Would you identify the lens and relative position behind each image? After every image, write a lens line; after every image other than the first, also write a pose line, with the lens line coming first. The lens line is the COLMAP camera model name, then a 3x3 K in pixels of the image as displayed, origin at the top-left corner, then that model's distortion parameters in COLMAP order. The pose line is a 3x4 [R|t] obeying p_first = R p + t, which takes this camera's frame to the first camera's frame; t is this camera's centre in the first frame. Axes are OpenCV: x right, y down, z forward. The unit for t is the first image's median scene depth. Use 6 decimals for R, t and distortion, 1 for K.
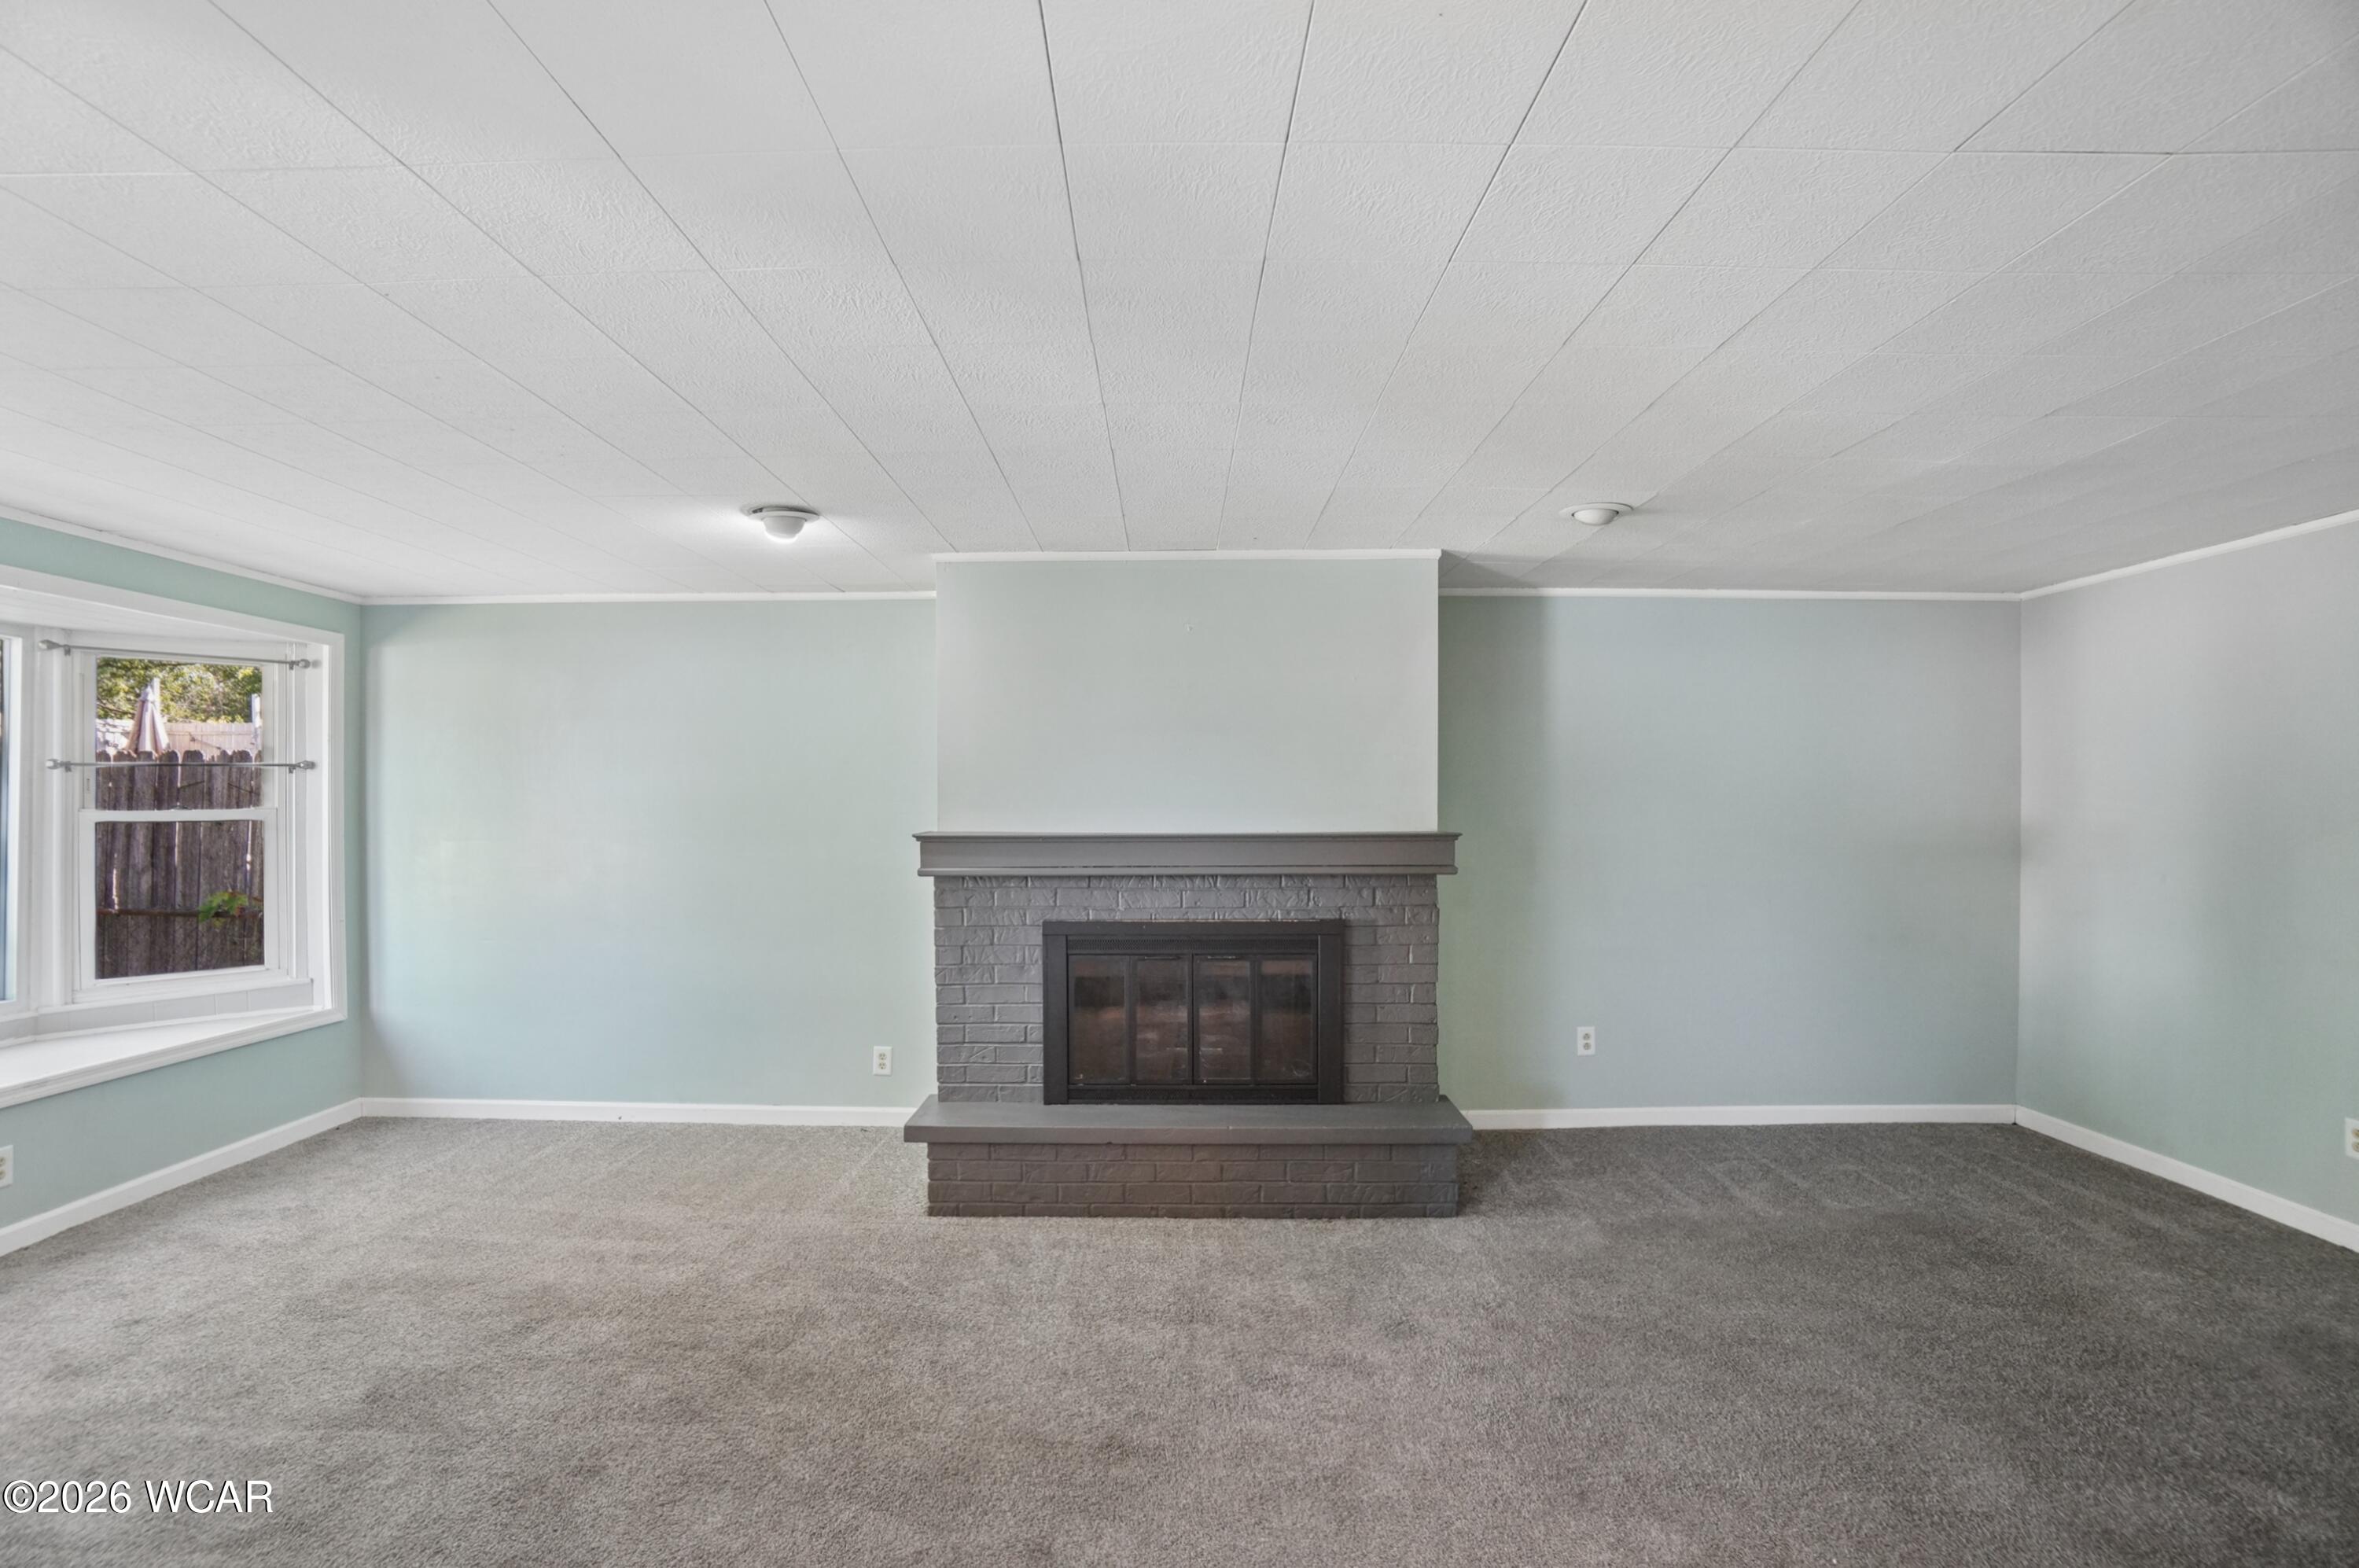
lens RADIAL K [[1057.7, 0, 1163.6], [0, 1057.7, 776.3], [0, 0, 1]] dist [-0.071820, 0.032771]
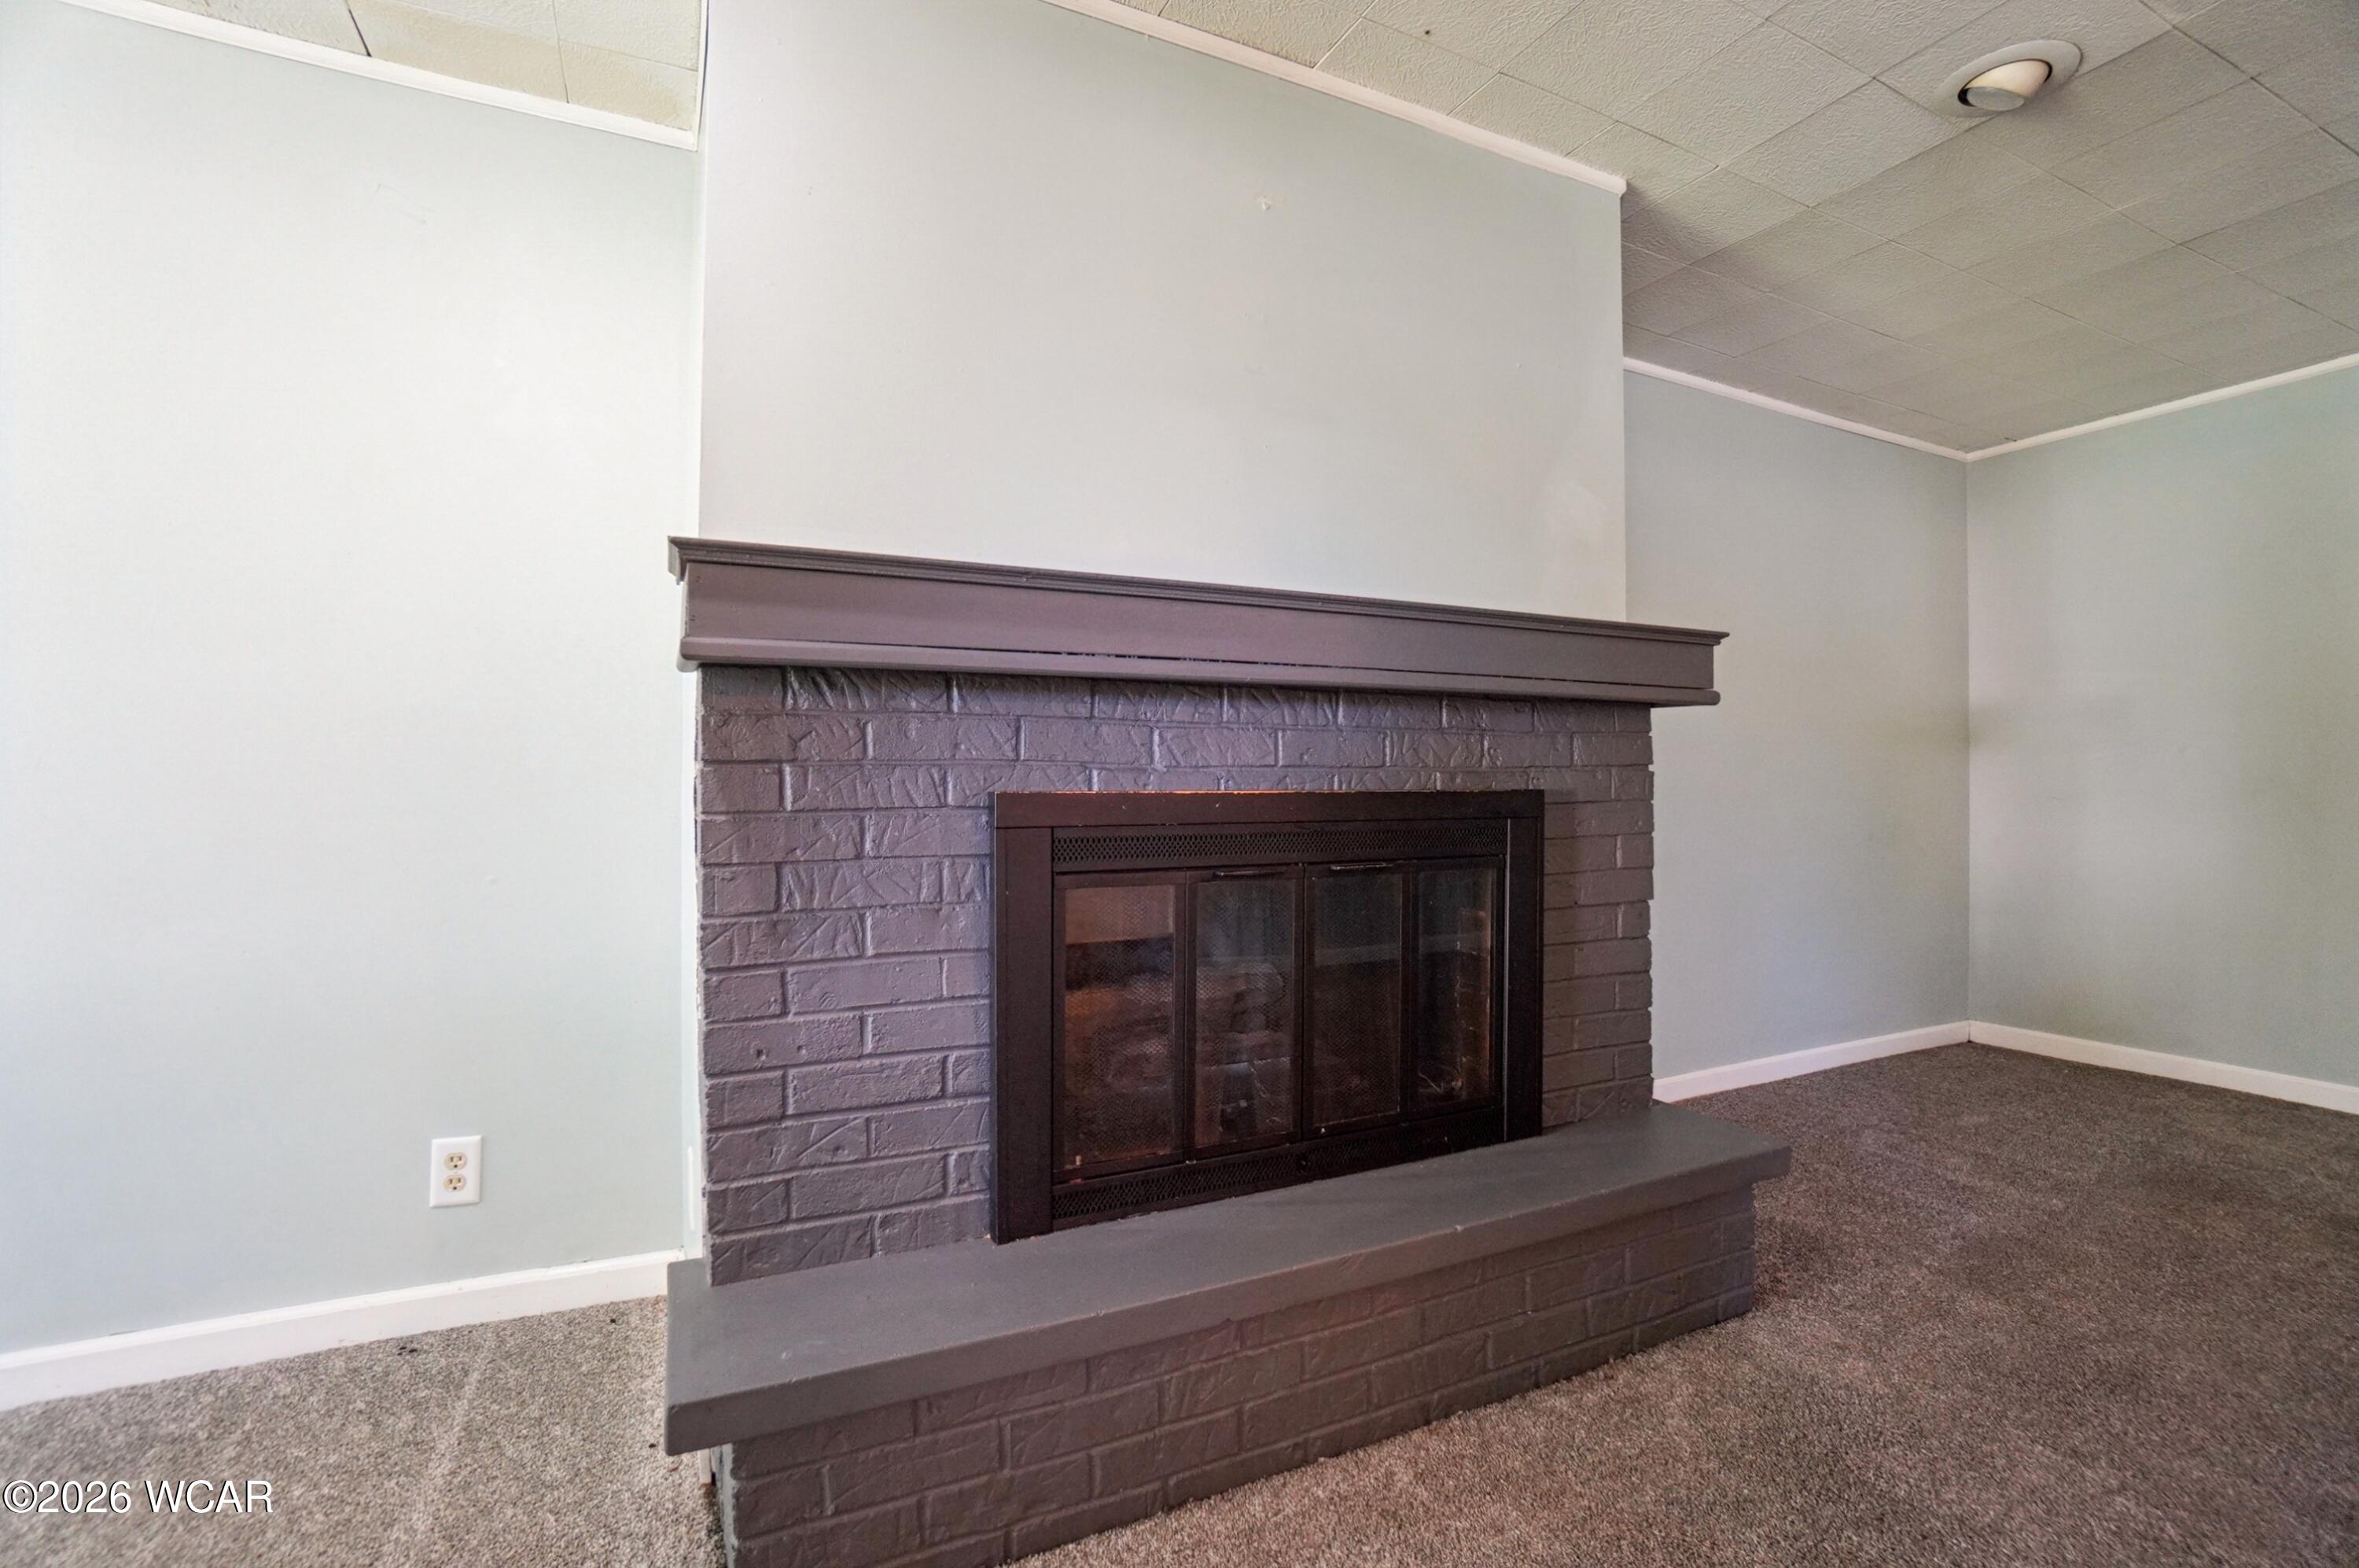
lens RADIAL K [[1057.7, 0, 1163.6], [0, 1057.7, 776.3], [0, 0, 1]] dist [-0.071820, 0.032771]
pose [[0.898375, 0.003650, 0.439214, -0.232277], [-0.009336, 0.999898, 0.010786, 0.124754], [-0.439130, -0.013790, 0.898318, 0.603417]]
